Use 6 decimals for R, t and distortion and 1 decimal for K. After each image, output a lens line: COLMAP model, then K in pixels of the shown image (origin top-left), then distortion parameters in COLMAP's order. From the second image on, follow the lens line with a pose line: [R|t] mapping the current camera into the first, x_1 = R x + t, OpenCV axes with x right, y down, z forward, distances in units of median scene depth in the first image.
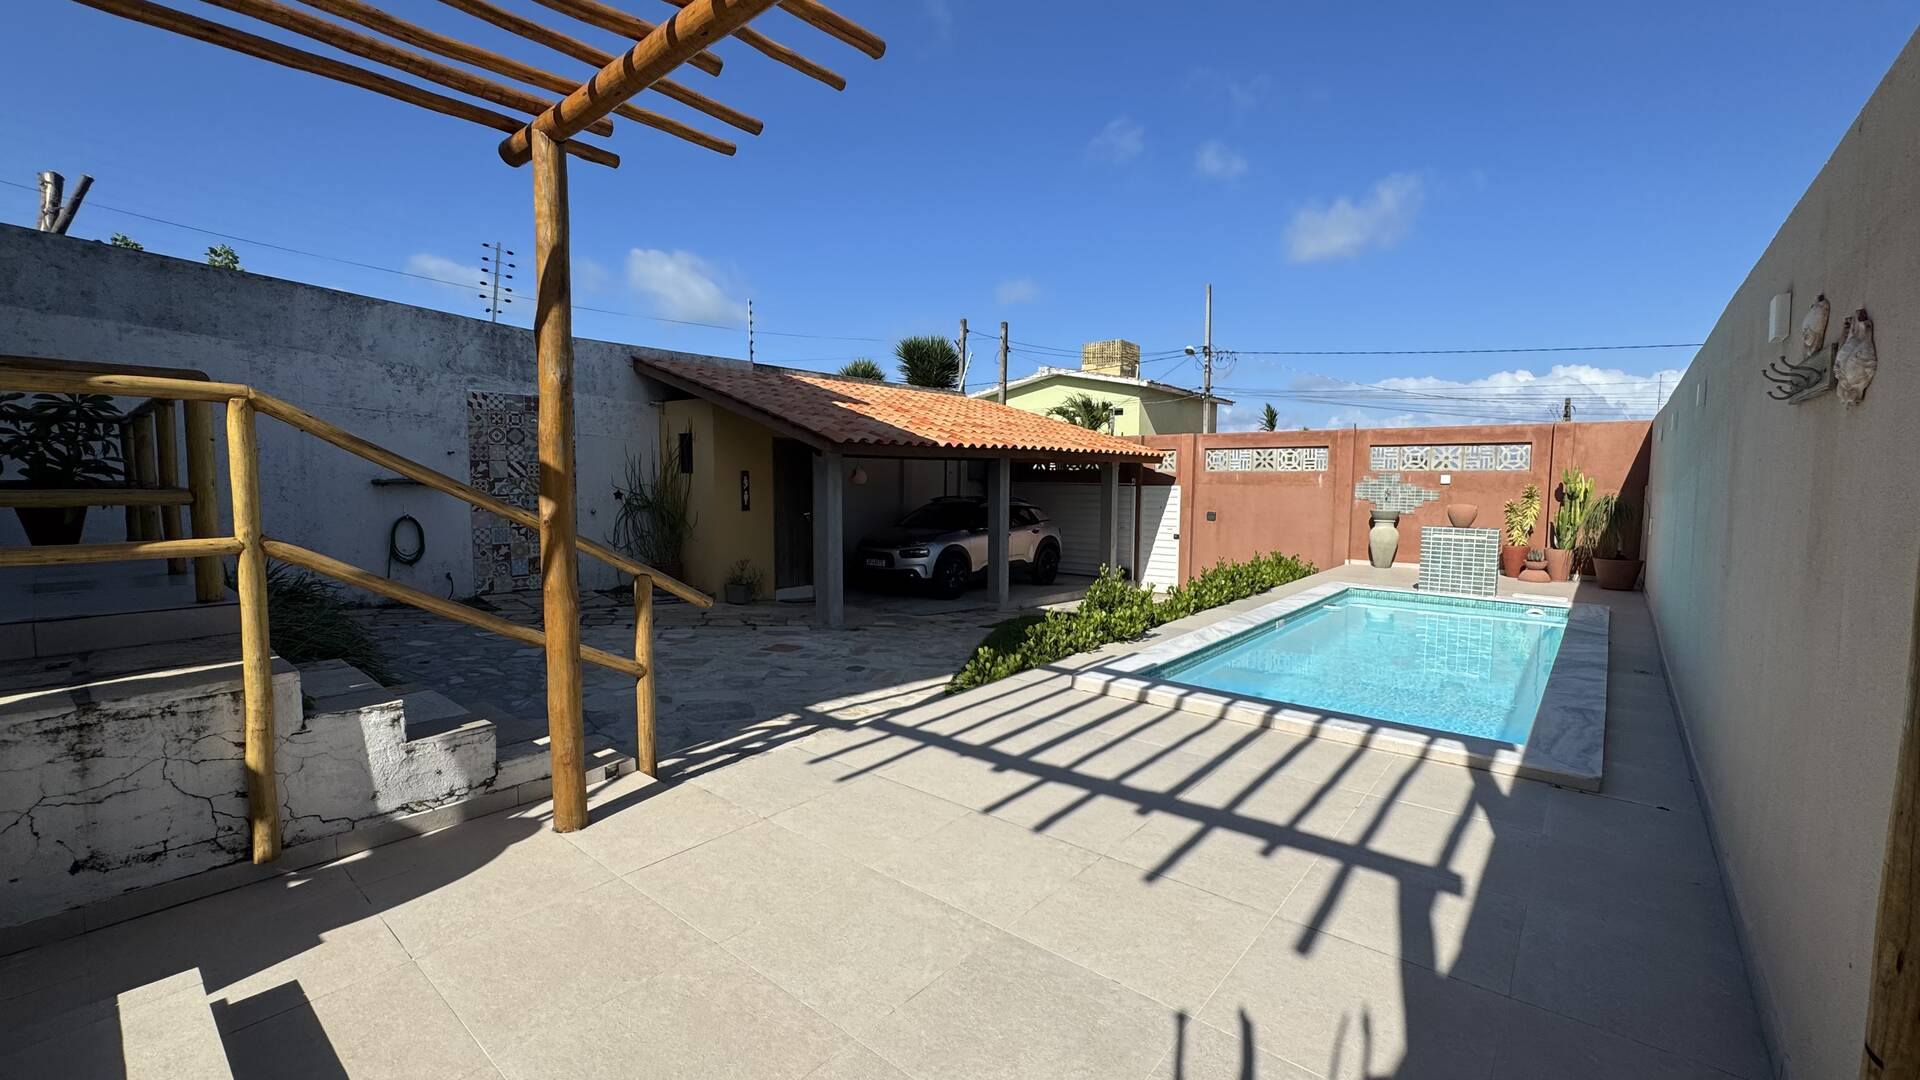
lens RADIAL K [[771.9, 0, 958.6], [0, 771.9, 536.6], [0, 0, 1]] dist [-0.000660, 0.000087]
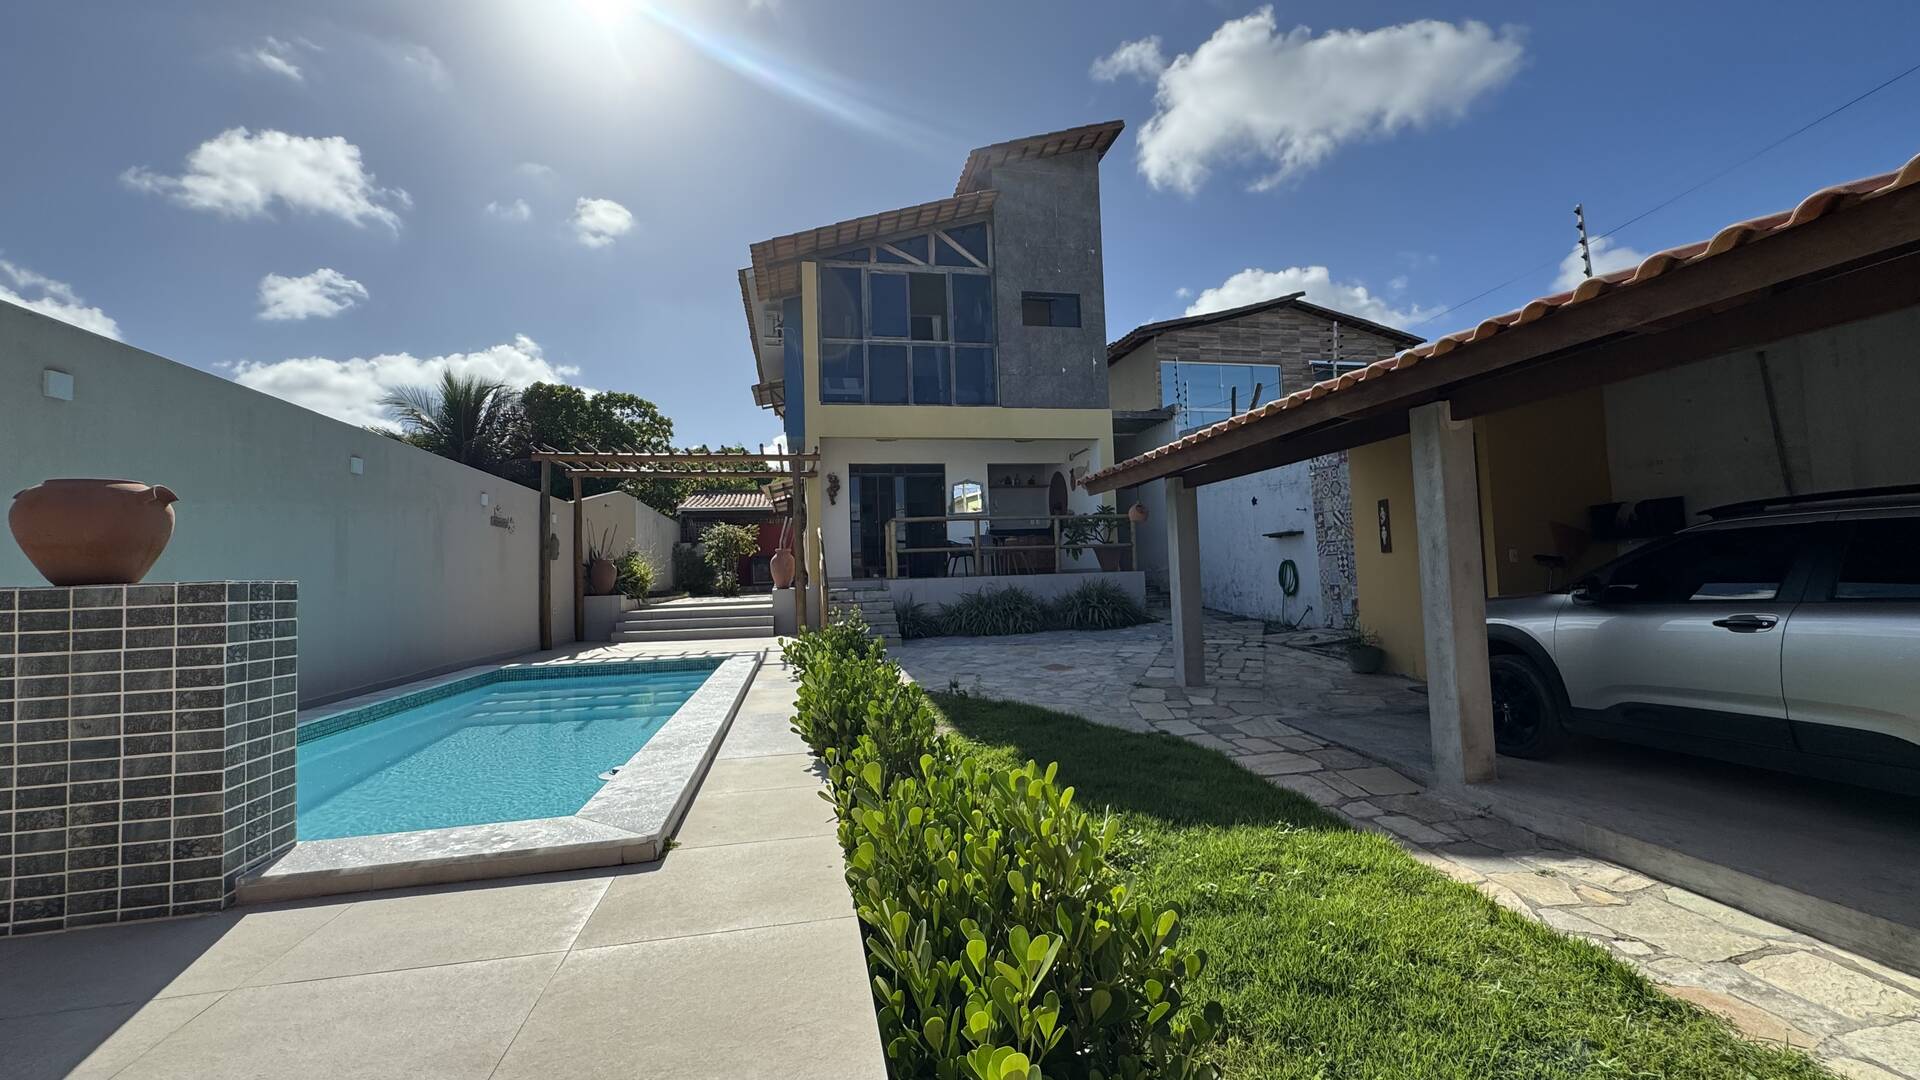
lens RADIAL K [[768.6, 0, 959.8], [0, 768.6, 538.9], [0, 0, 1]] dist [-0.002328, 0.000364]
pose [[-0.614322, -0.026703, -0.788603, 0.638056], [-0.030826, 0.999476, -0.009830, -0.029701], [0.788453, 0.018271, -0.614824, 1.274319]]
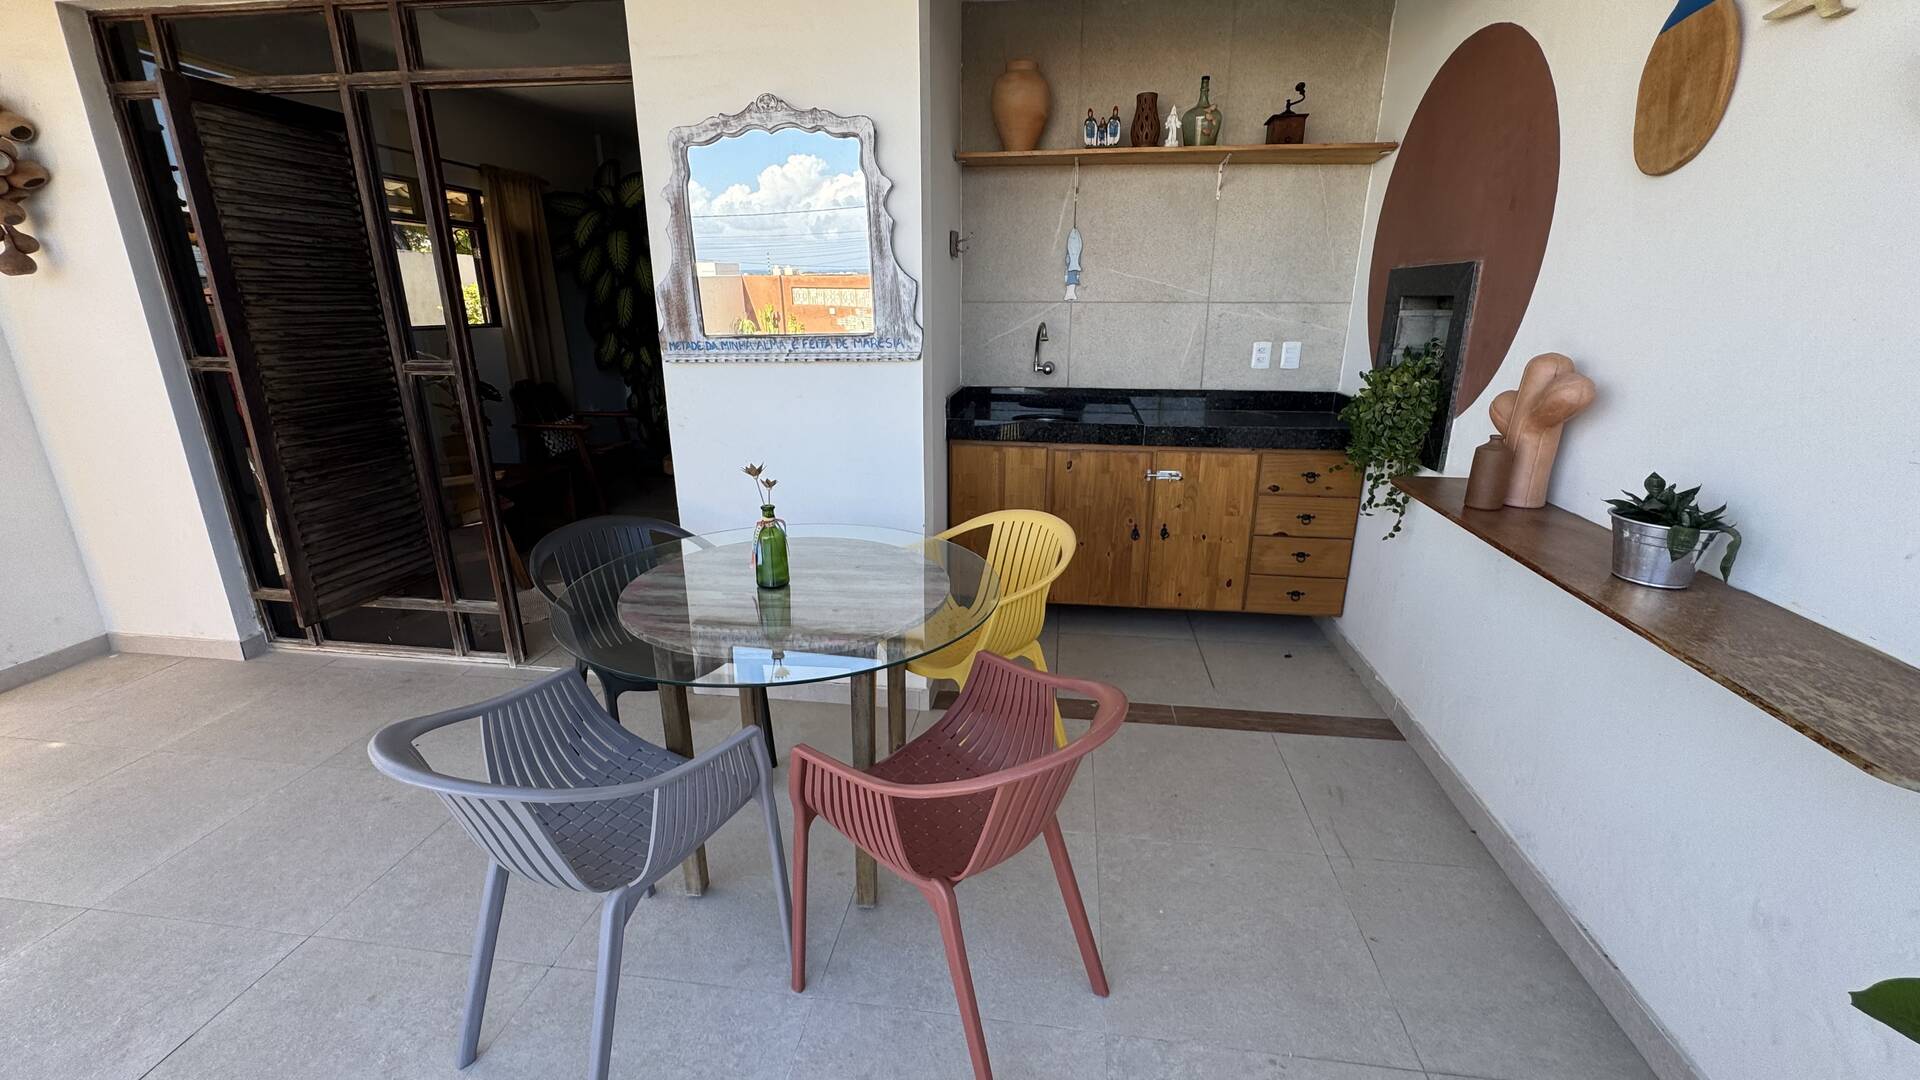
lens RADIAL K [[768.6, 0, 959.8], [0, 768.6, 538.9], [0, 0, 1]] dist [-0.002328, 0.000364]
pose [[-0.844347, 0.148307, -0.514862, -0.617156], [-0.051845, 0.933804, 0.354008, -0.136822], [0.533283, 0.325598, -0.780766, 0.502832]]
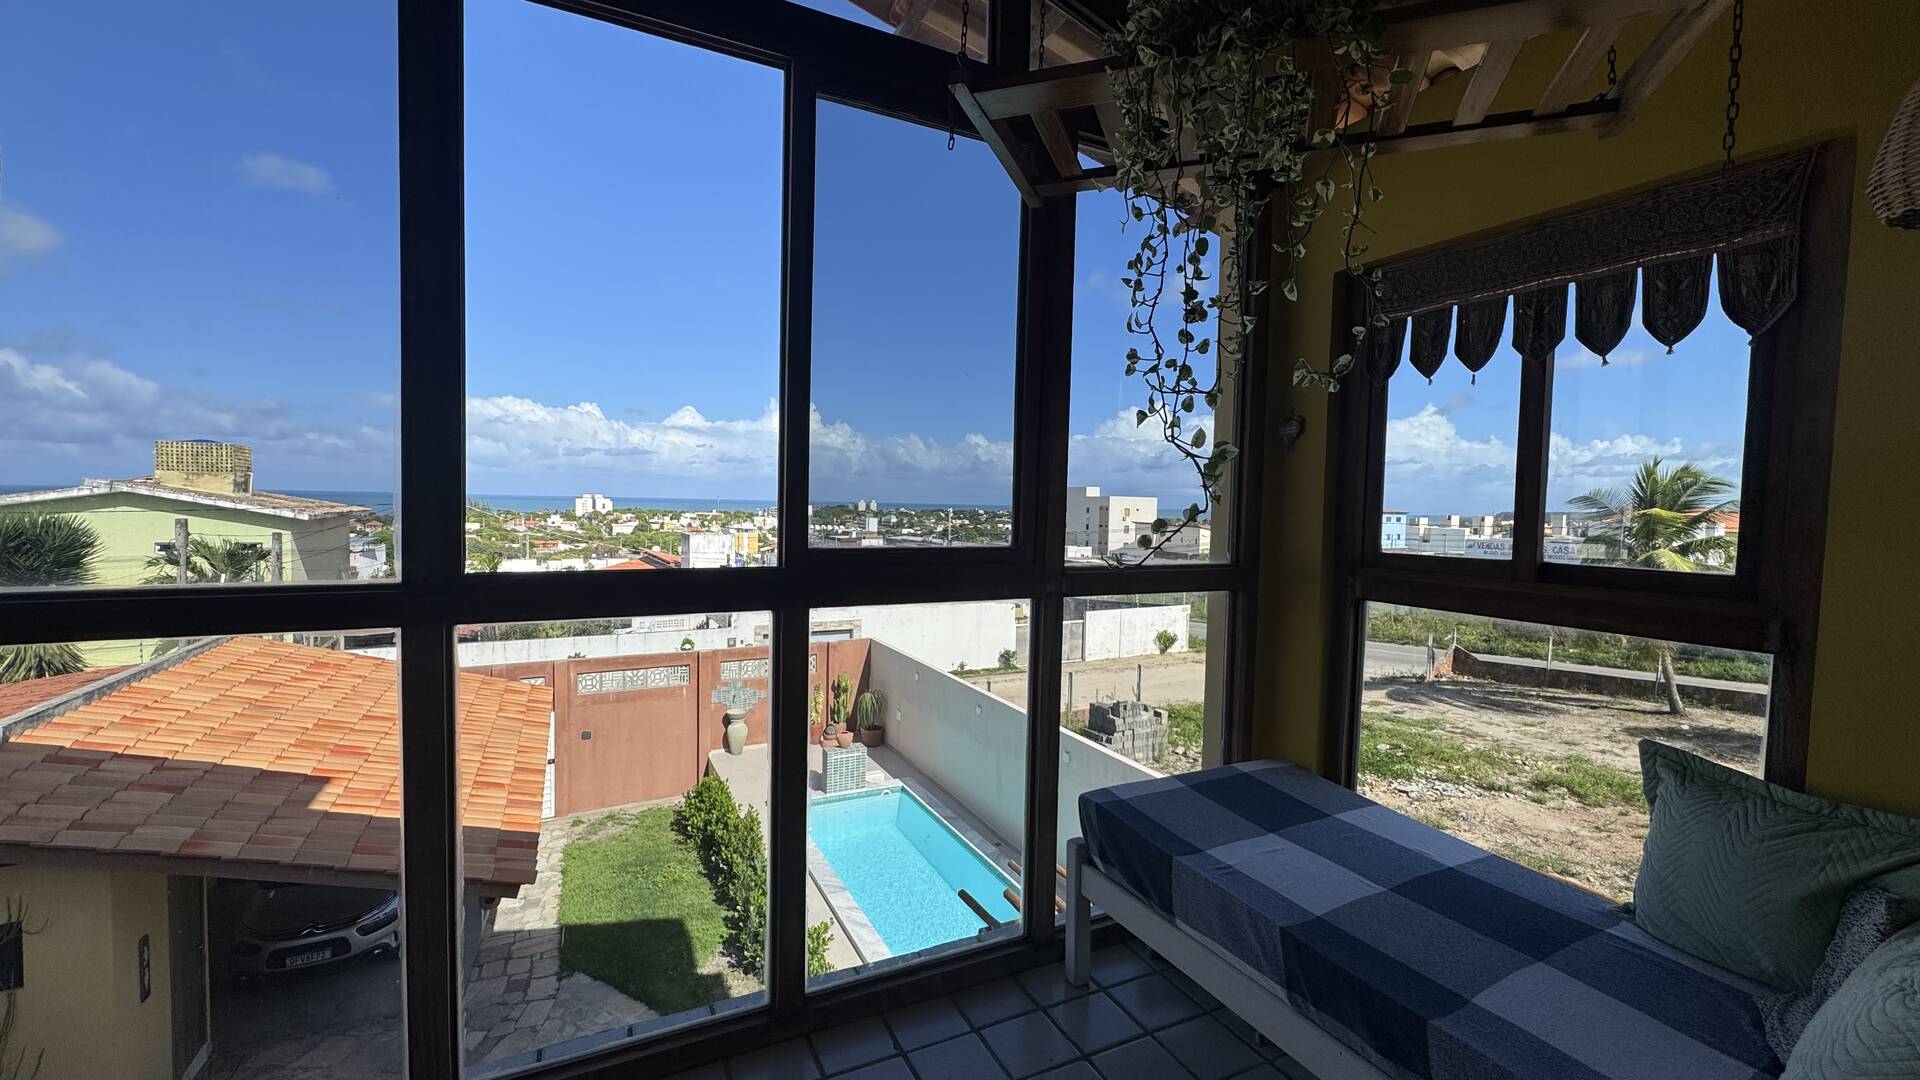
lens RADIAL K [[767.6, 0, 961.0], [0, 767.6, 538.5], [0, 0, 1]] dist [-0.002898, 0.000464]
pose [[0.391778, -0.040307, 0.919176, -0.648227], [0.054458, 0.998304, 0.020566, -0.435989], [-0.918447, 0.041999, 0.393309, 0.140139]]
